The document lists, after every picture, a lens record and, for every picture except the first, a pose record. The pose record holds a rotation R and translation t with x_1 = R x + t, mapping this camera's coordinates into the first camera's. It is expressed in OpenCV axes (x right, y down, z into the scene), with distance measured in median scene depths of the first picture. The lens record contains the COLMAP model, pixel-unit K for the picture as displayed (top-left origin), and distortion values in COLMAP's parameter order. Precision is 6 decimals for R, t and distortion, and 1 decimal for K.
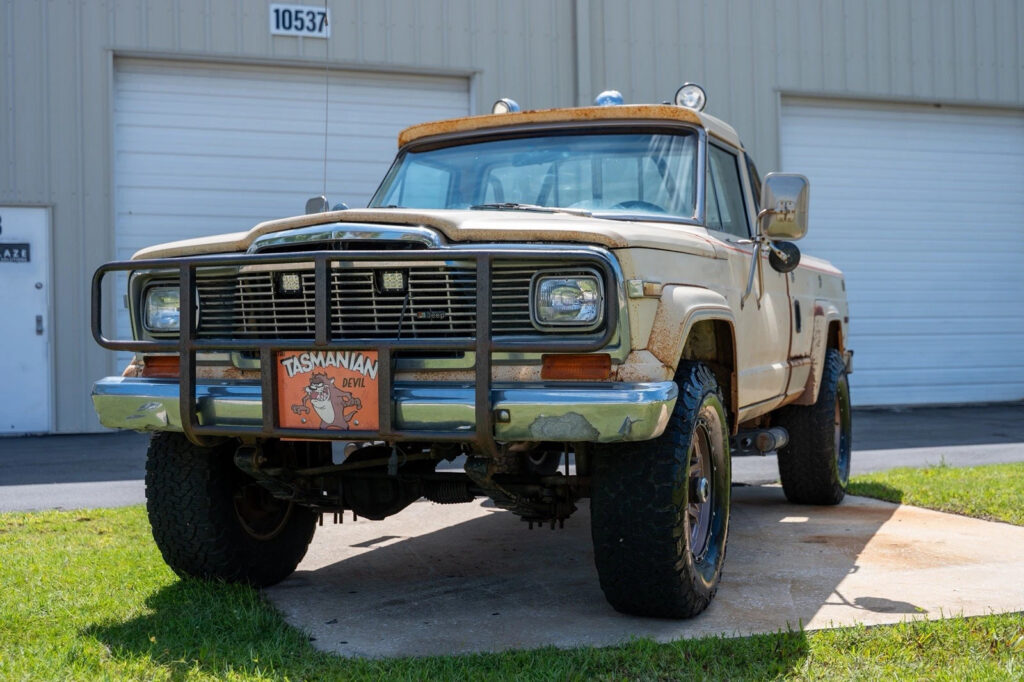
lens RADIAL K [[1331.0, 0, 512.0], [0, 1331.0, 341.0], [0, 0, 1]] dist [0.008212, -0.014745]
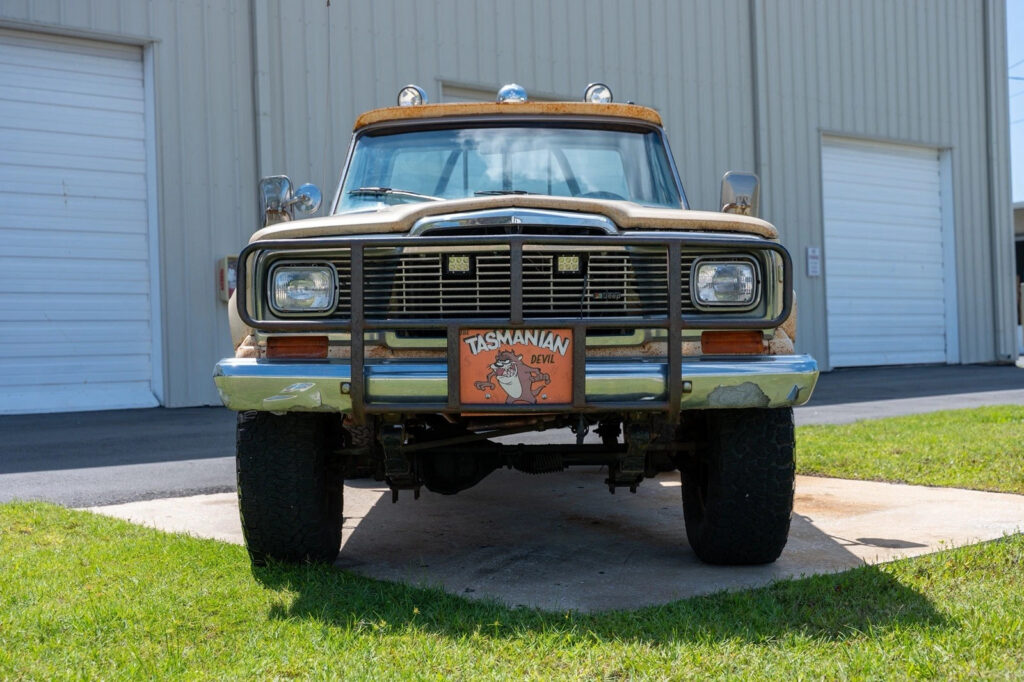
lens RADIAL K [[1369.7, 0, 512.0], [0, 1369.7, 321.3], [0, 0, 1]] dist [0.024118, 0.030071]
pose [[0.929070, -0.003005, 0.369891, -0.536029], [0.004339, 0.999987, -0.002774, 0.003995], [-0.369878, 0.004182, 0.929071, -0.007838]]
